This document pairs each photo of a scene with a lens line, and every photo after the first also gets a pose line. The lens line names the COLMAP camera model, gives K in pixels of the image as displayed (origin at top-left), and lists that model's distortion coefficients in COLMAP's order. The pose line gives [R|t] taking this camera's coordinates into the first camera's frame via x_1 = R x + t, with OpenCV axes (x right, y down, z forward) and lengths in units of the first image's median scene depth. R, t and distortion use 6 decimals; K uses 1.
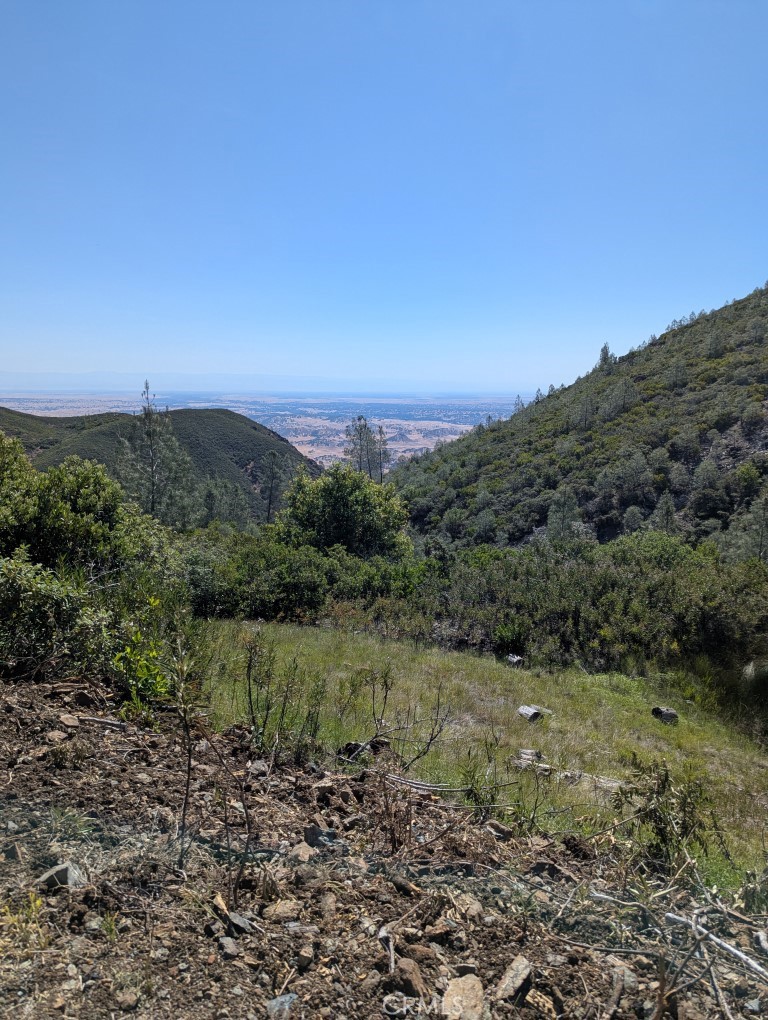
lens RADIAL K [[715.5, 0, 387.5], [0, 715.5, 509.4], [0, 0, 1]] dist [0.058514, -0.031642]
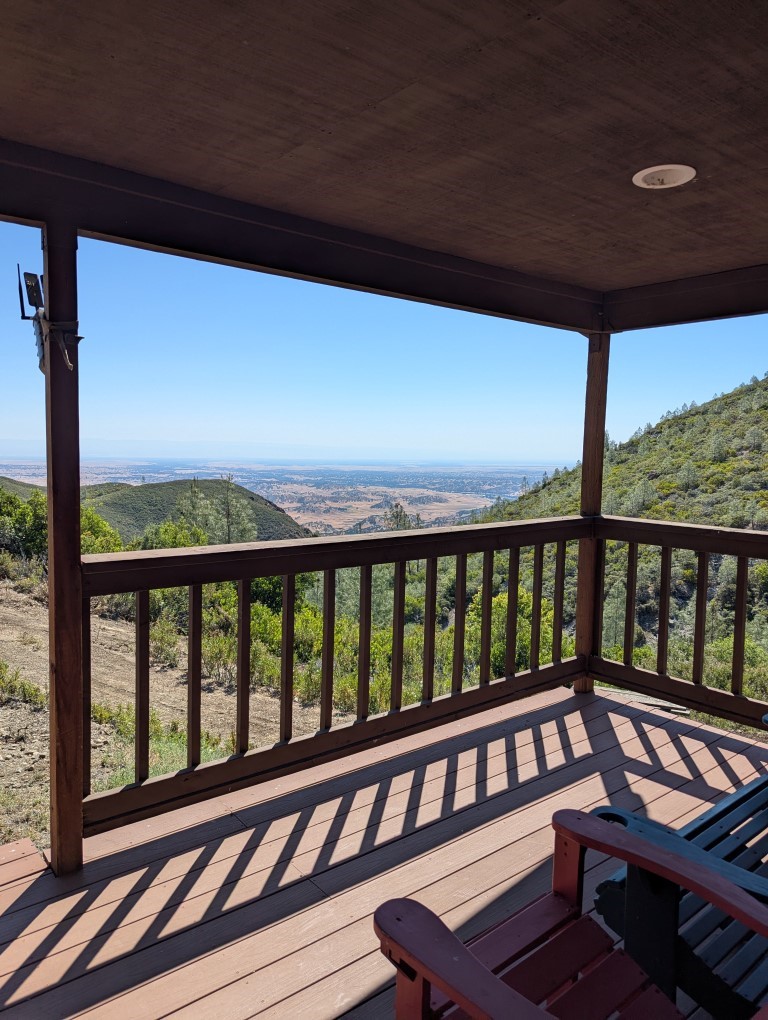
lens RADIAL K [[715.5, 0, 374.8], [0, 715.5, 509.2], [0, 0, 1]] dist [0.058514, -0.031642]
pose [[0.999984, 0.004386, 0.003646, -0.197928], [-0.004028, 0.995650, -0.093083, -0.046583], [-0.004039, 0.093066, 0.995652, -0.270866]]
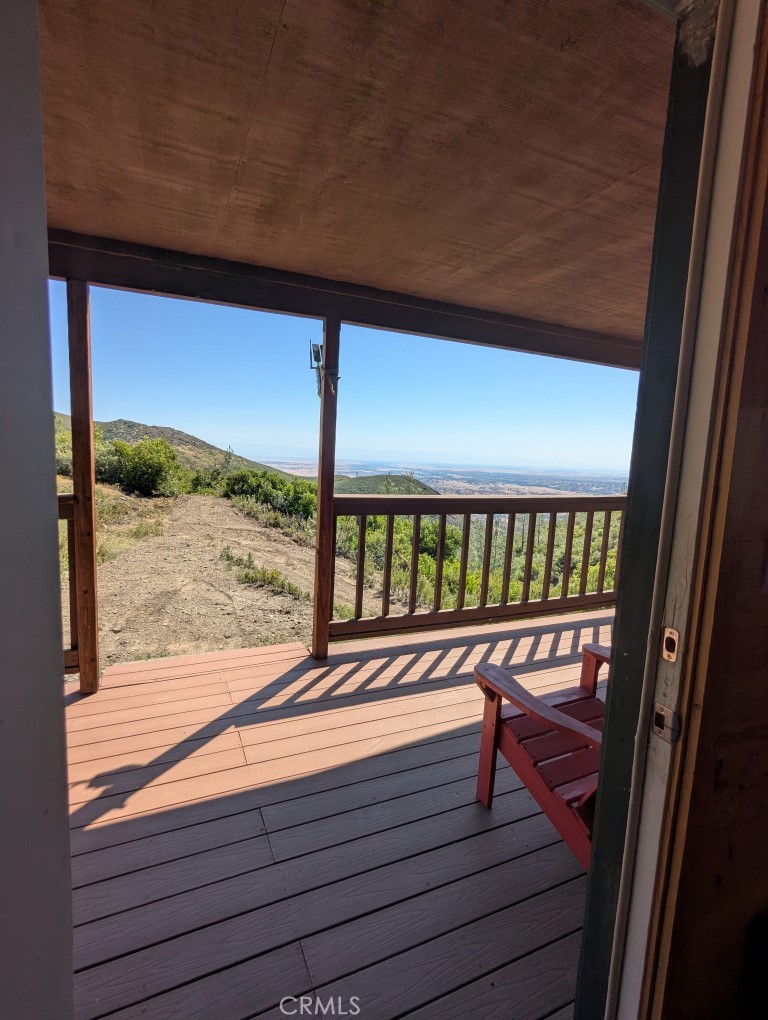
lens RADIAL K [[485.3, 0, 386.8], [0, 485.3, 508.4], [0, 0, 1]] dist [-0.004274, 0.003484]
pose [[0.968896, 0.059651, -0.240172, -0.196017], [-0.076236, 0.995261, -0.060359, -0.042841], [0.235433, 0.076792, 0.968852, -0.280118]]
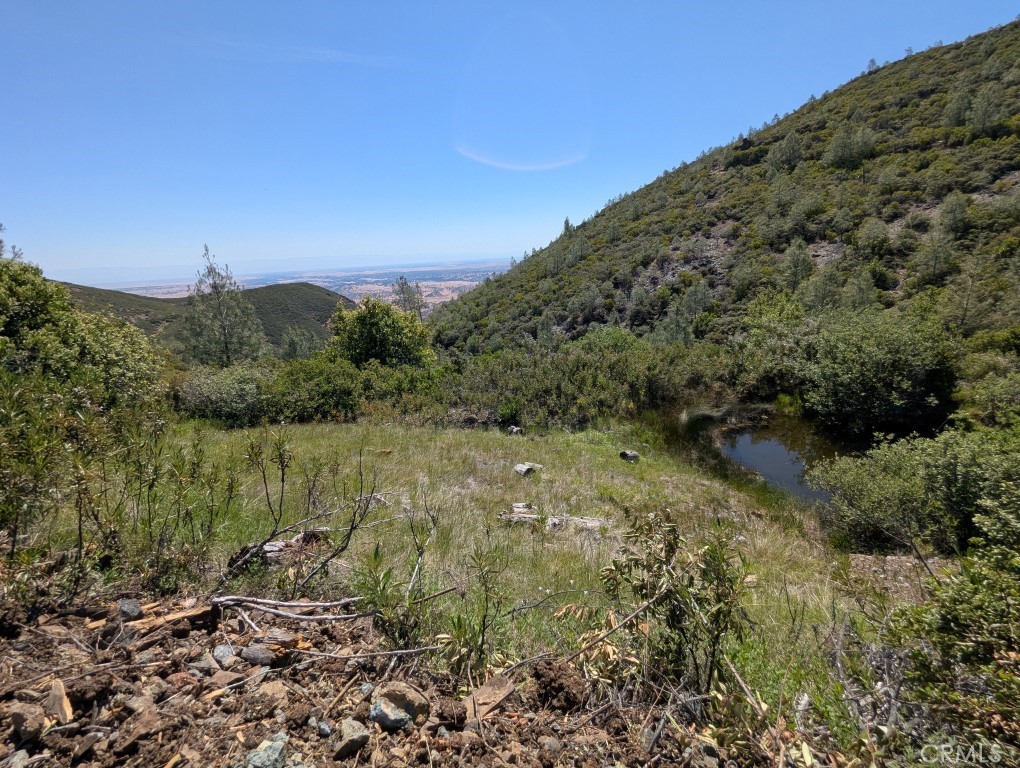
lens RADIAL K [[485.3, 0, 510.8], [0, 485.3, 383.2], [0, 0, 1]] dist [-0.004274, 0.003484]
pose [[0.983038, -0.102672, 0.151968, 0.017045], [0.089168, 0.991649, 0.093169, 0.016214], [-0.160265, -0.078038, 0.983984, 0.056855]]
